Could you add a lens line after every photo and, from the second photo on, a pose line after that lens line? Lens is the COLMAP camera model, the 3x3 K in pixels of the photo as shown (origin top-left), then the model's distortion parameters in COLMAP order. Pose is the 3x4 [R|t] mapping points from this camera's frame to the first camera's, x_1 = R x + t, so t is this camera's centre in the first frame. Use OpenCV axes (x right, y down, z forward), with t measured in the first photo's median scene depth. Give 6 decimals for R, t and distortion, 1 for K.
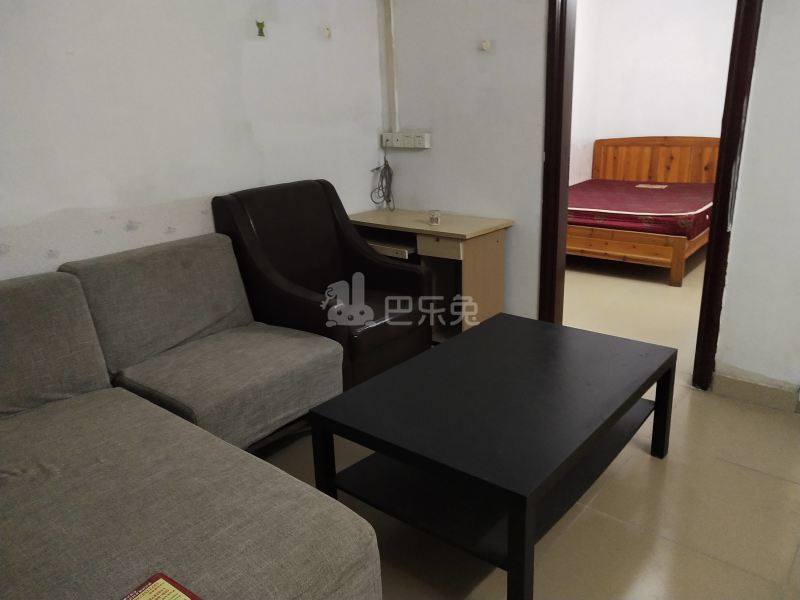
lens RADIAL K [[607.1, 0, 400.0], [0, 607.1, 300.0], [0, 0, 1]] dist [-0.009213, -0.000600]
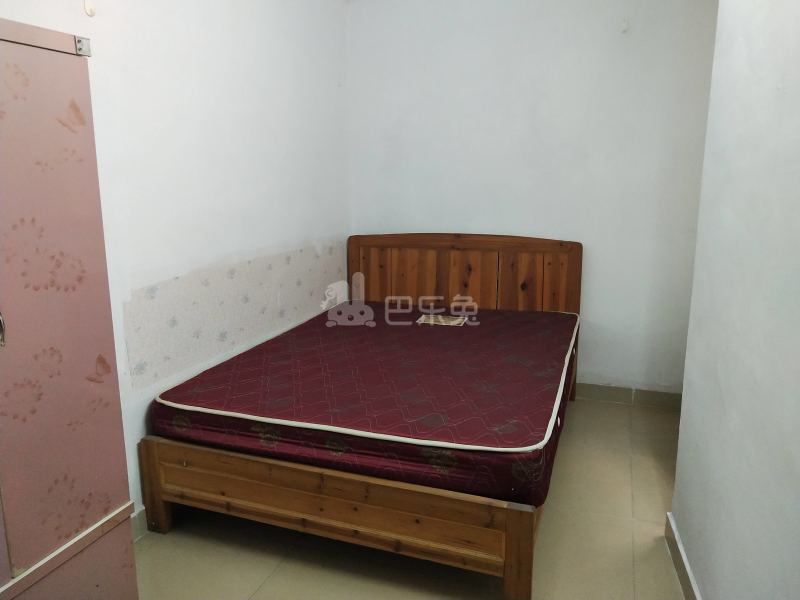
lens RADIAL K [[607.1, 0, 400.0], [0, 607.1, 300.0], [0, 0, 1]] dist [-0.009213, -0.000600]
pose [[0.947936, -0.039080, 0.316054, 0.364833], [0.070868, 0.993443, -0.089716, -0.296167], [-0.310476, 0.107444, 0.944490, 0.868564]]
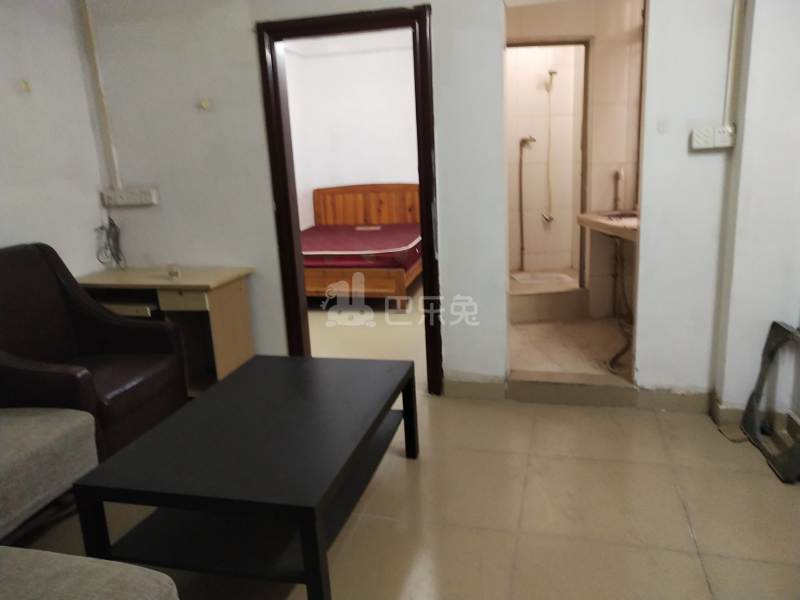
lens RADIAL K [[607.1, 0, 400.0], [0, 607.1, 300.0], [0, 0, 1]] dist [-0.009213, -0.000600]
pose [[0.900651, -0.112895, 0.419621, -0.030047], [0.146576, 0.987995, -0.048792, 0.011857], [-0.409076, 0.105451, 0.906387, -0.043586]]
